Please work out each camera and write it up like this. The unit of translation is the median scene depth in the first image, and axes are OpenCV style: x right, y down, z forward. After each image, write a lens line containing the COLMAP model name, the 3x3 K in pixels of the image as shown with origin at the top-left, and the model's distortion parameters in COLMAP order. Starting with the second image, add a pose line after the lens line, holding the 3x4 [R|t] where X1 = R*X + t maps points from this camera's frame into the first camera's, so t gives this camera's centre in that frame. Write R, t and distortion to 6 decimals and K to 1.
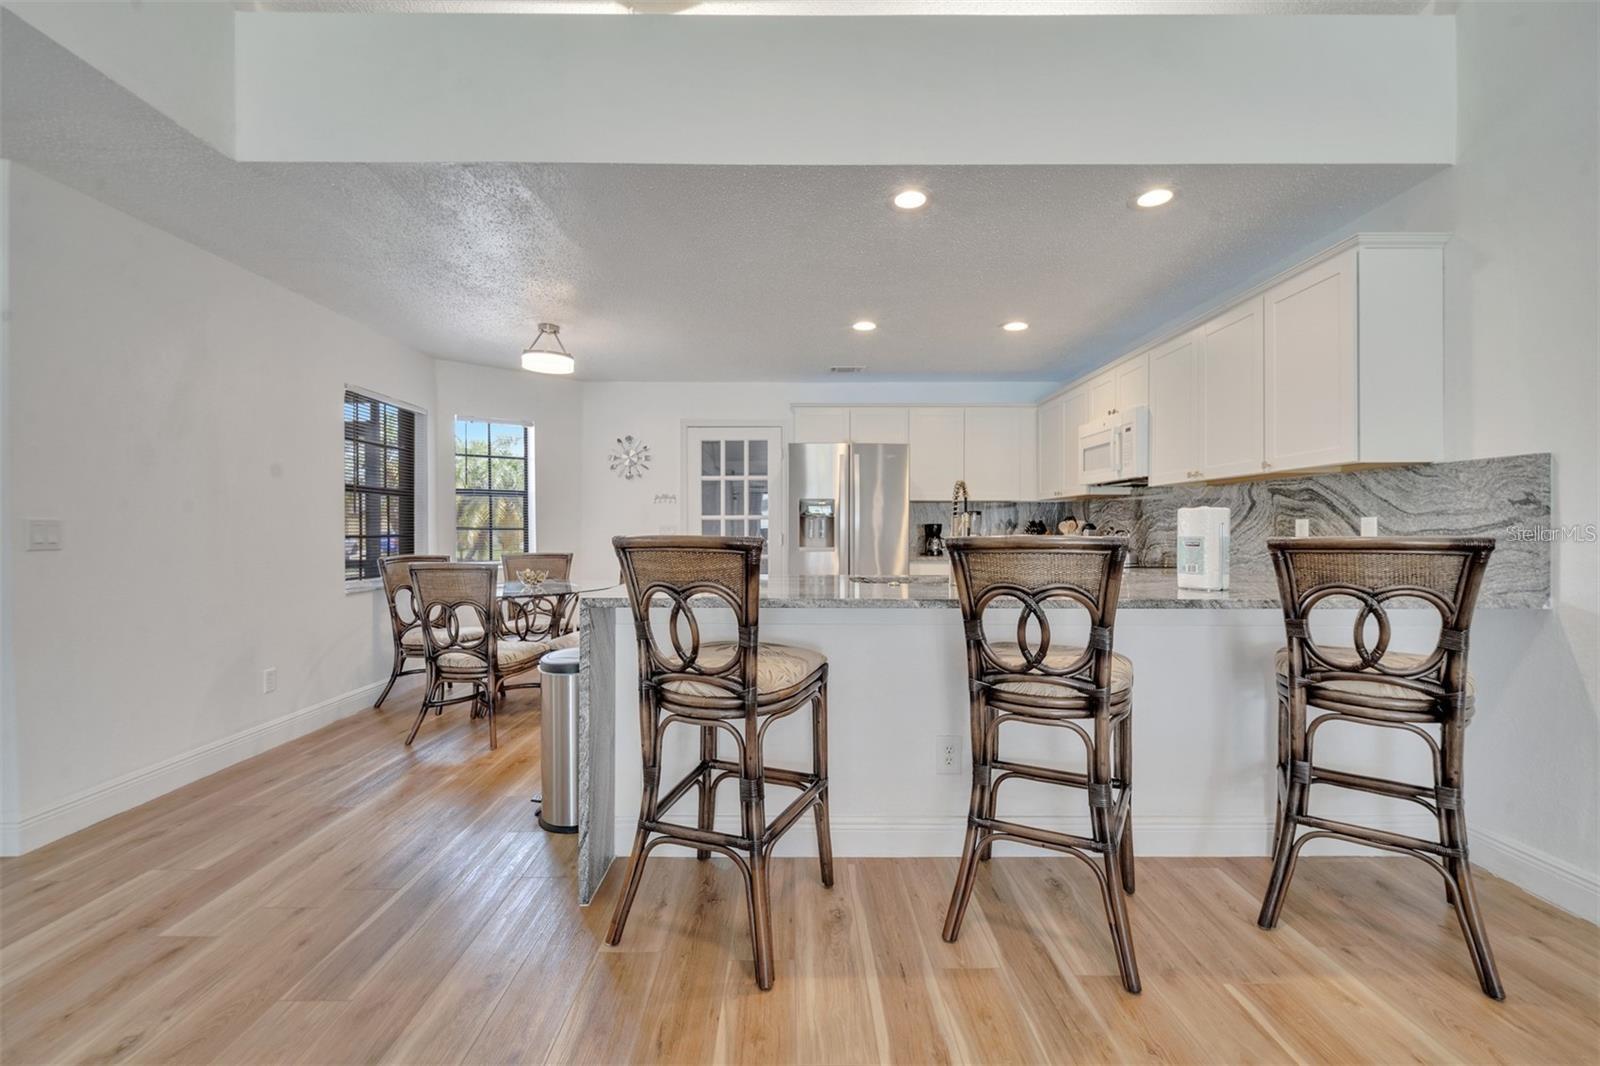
lens RADIAL K [[656.4, 0, 800.0], [0, 656.4, 533.0], [0, 0, 1]] dist [-0.001625, -0.000671]
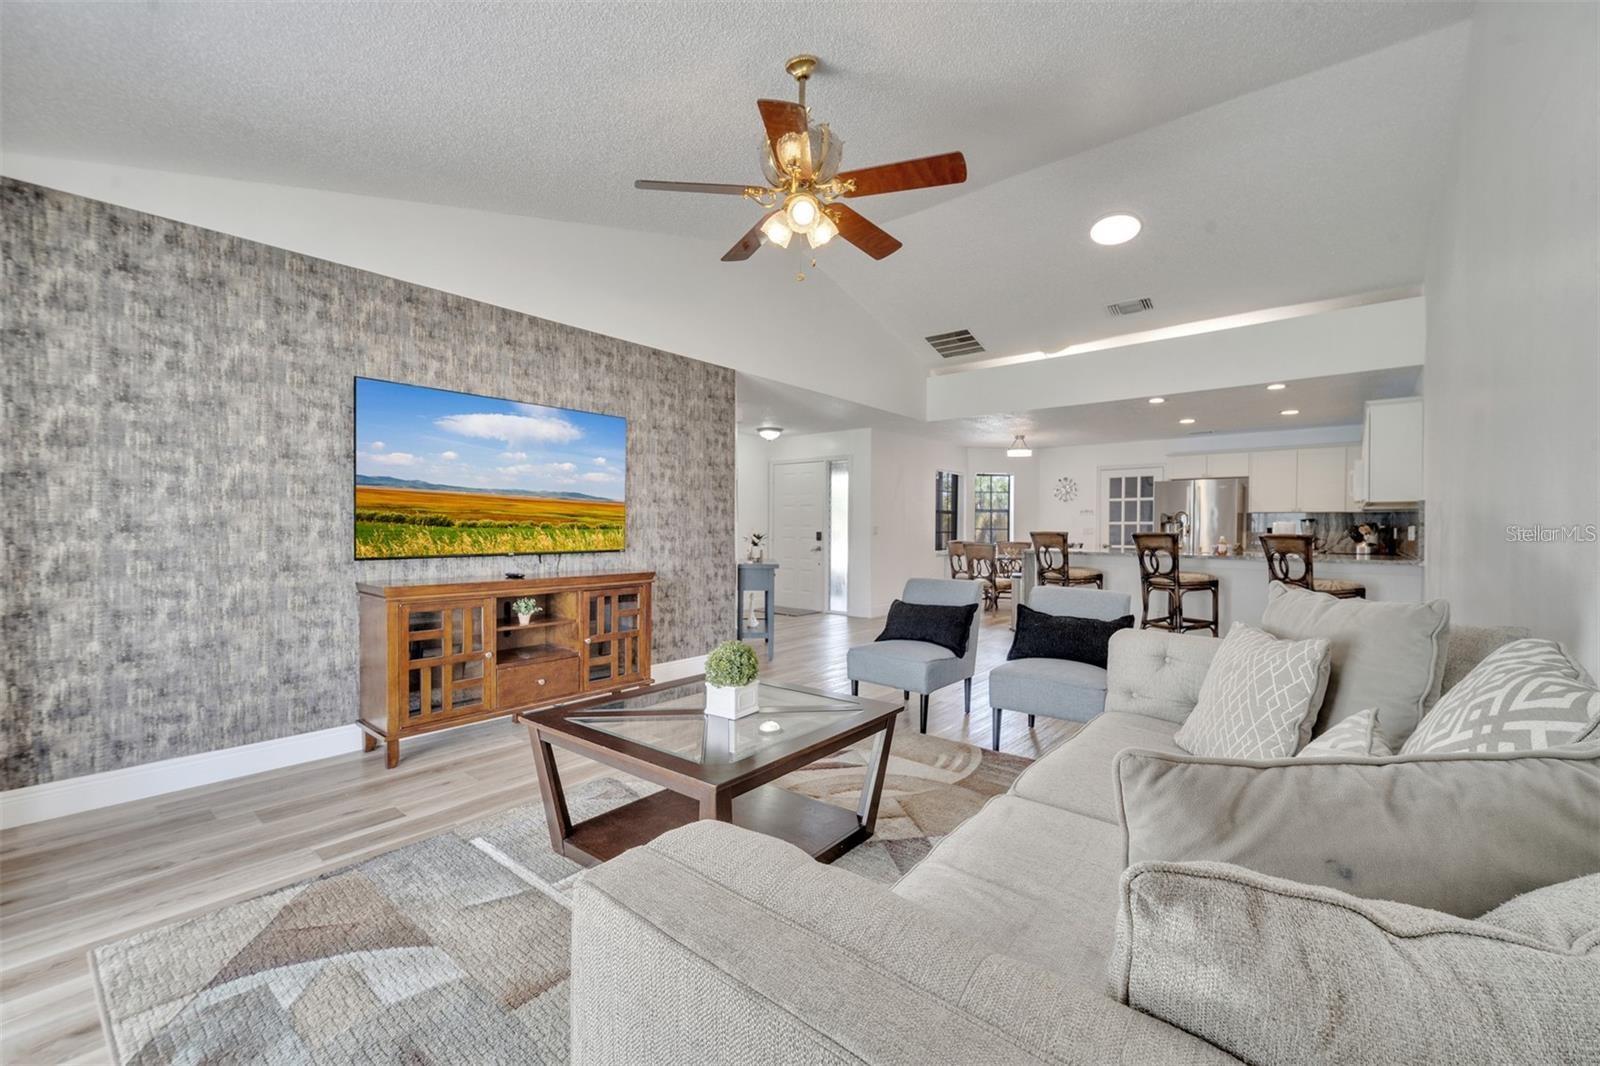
lens RADIAL K [[656.4, 0, 800.0], [0, 656.4, 533.0], [0, 0, 1]] dist [-0.001625, -0.000671]
pose [[0.759176, 0.010944, -0.650794, 0.370260], [-0.011678, 0.999927, 0.003193, 0.006038], [0.650781, 0.005176, 0.759248, -0.859113]]
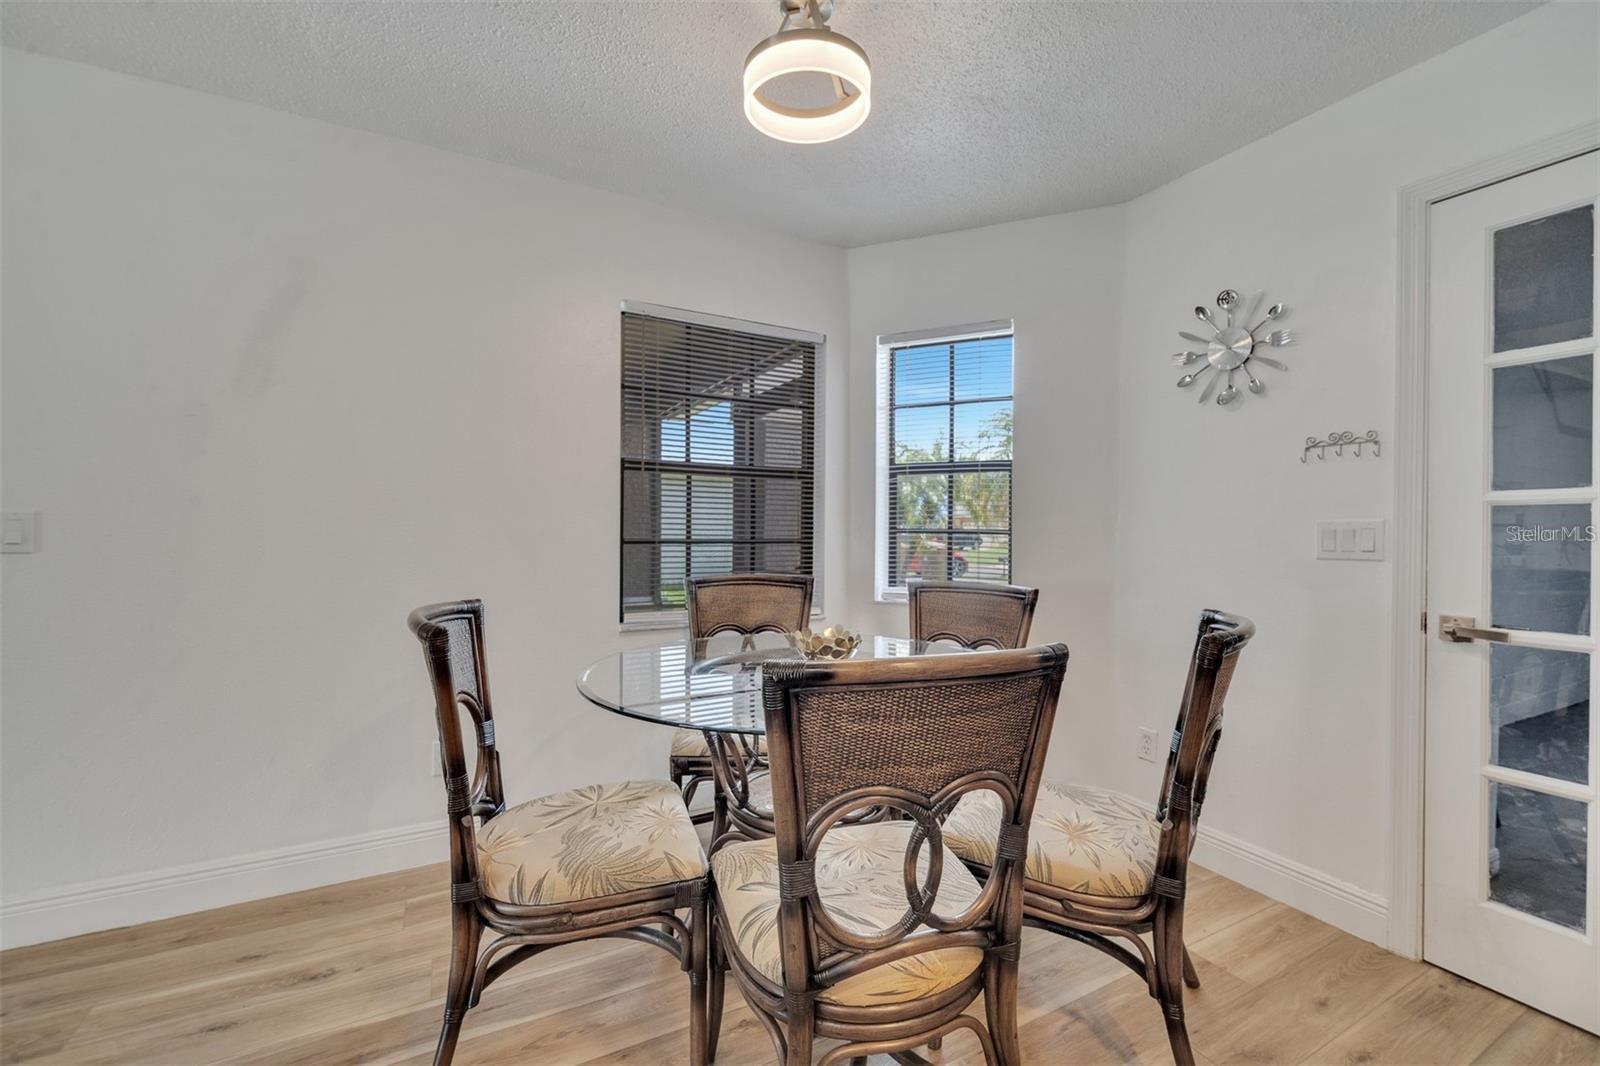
lens RADIAL K [[656.4, 0, 800.0], [0, 656.4, 533.0], [0, 0, 1]] dist [-0.001625, -0.000671]
pose [[0.463170, 0.012579, -0.886180, -0.038930], [-0.014904, 0.999868, 0.006404, -0.006475], [0.886144, 0.010242, 0.463296, 0.646767]]
